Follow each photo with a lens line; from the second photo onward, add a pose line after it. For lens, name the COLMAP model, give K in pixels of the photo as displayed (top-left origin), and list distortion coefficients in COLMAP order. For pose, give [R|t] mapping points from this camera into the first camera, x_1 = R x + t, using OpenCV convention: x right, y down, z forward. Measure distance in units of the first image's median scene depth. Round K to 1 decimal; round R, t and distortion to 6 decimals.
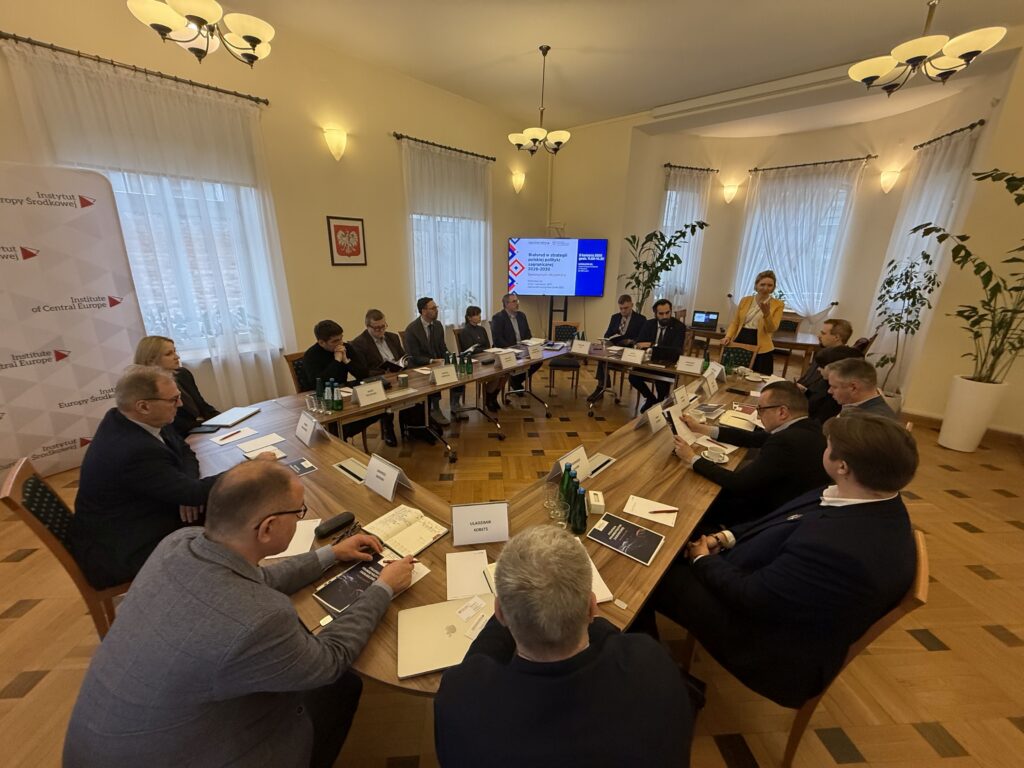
lens RADIAL K [[411.3, 0, 508.7], [0, 411.3, 382.2], [0, 0, 1]] dist [0.001961, -0.000047]
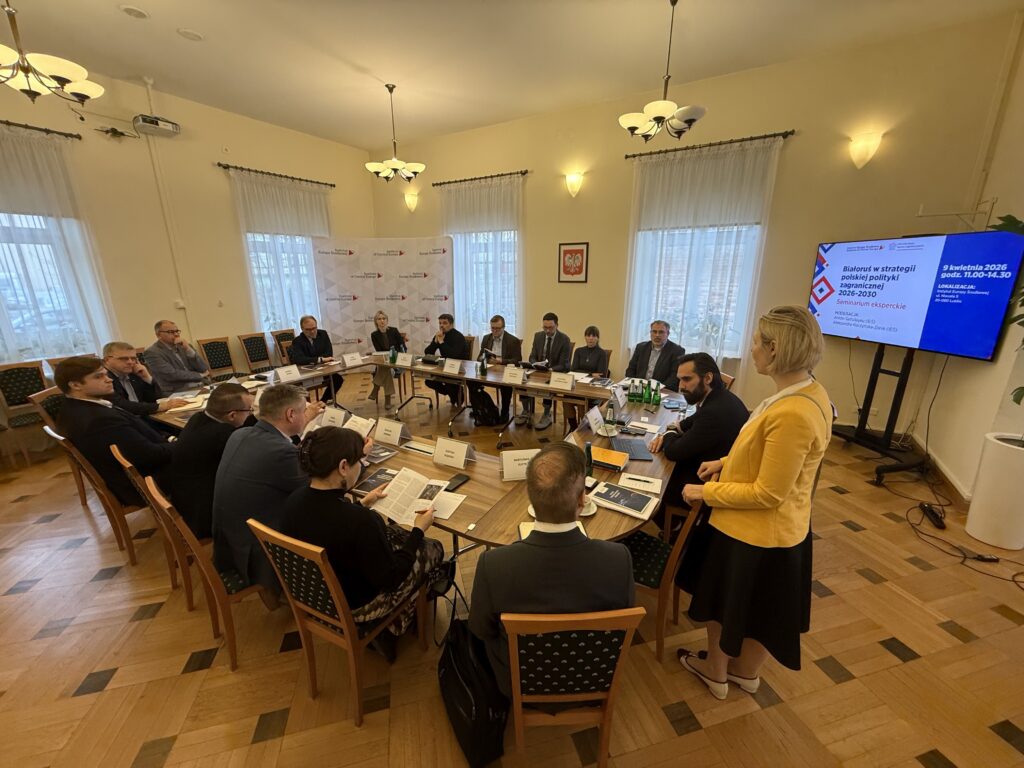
lens RADIAL K [[411.3, 0, 510.5], [0, 411.3, 384.3], [0, 0, 1]] dist [0.001961, -0.000047]
pose [[0.190774, 0.243488, -0.950957, 0.572415], [-0.281918, 0.941528, 0.184517, -0.129099], [0.940281, 0.232891, 0.248262, 0.444019]]
